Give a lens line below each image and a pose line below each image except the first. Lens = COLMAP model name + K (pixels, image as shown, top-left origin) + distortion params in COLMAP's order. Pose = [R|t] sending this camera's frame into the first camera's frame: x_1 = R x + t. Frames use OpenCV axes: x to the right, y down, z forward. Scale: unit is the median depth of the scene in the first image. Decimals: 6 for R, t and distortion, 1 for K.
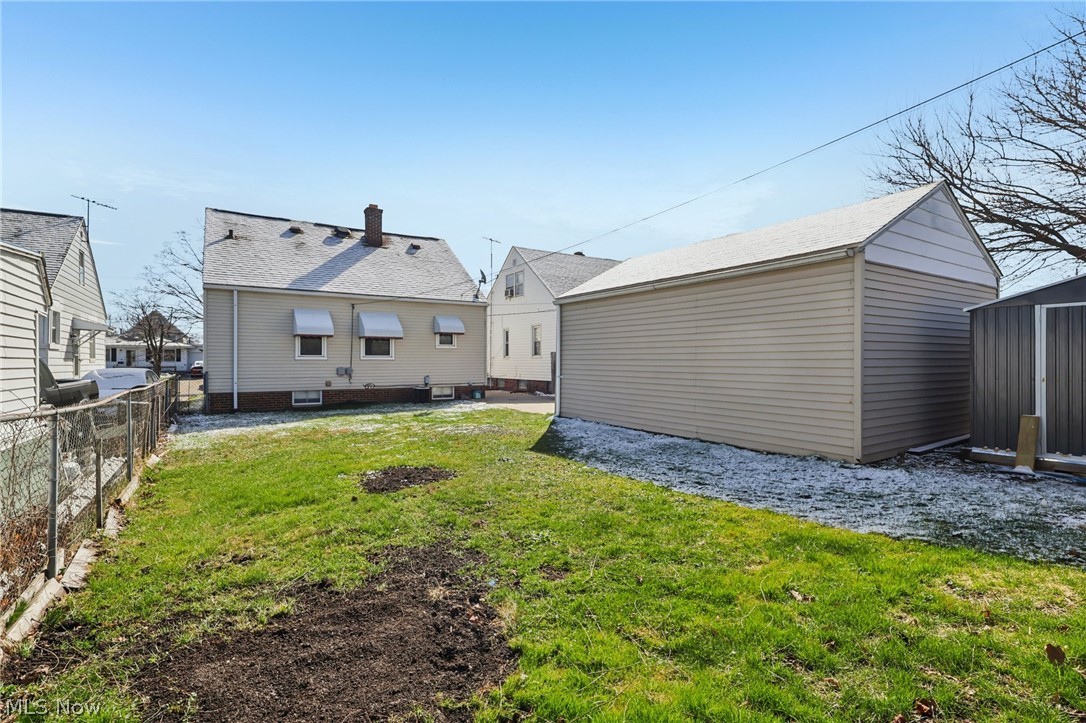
lens RADIAL K [[508.7, 0, 543.1], [0, 508.7, 360.3], [0, 0, 1]] dist [-0.009815, 0.001708]
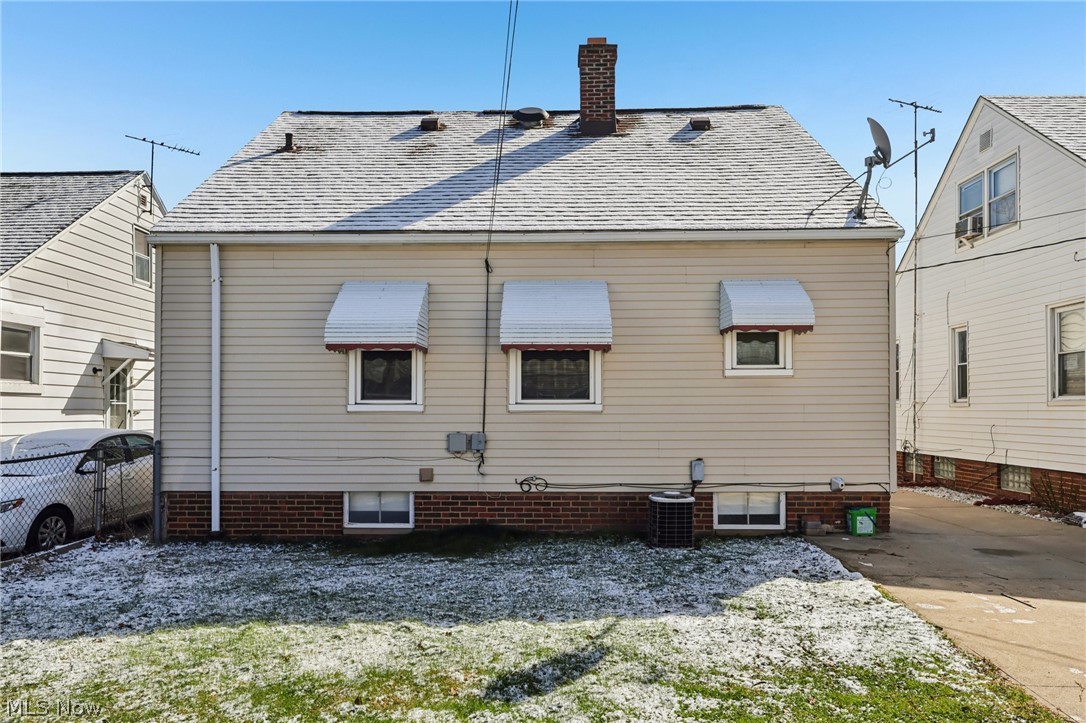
lens RADIAL K [[720.5, 0, 548.4], [0, 720.5, 402.8], [0, 0, 1]] dist [0.000493, 0.002580]
pose [[0.835556, -0.006121, -0.549371, -0.048183], [0.002868, 0.999973, -0.006780, -0.003217], [0.549398, 0.004089, 0.835551, 0.543759]]
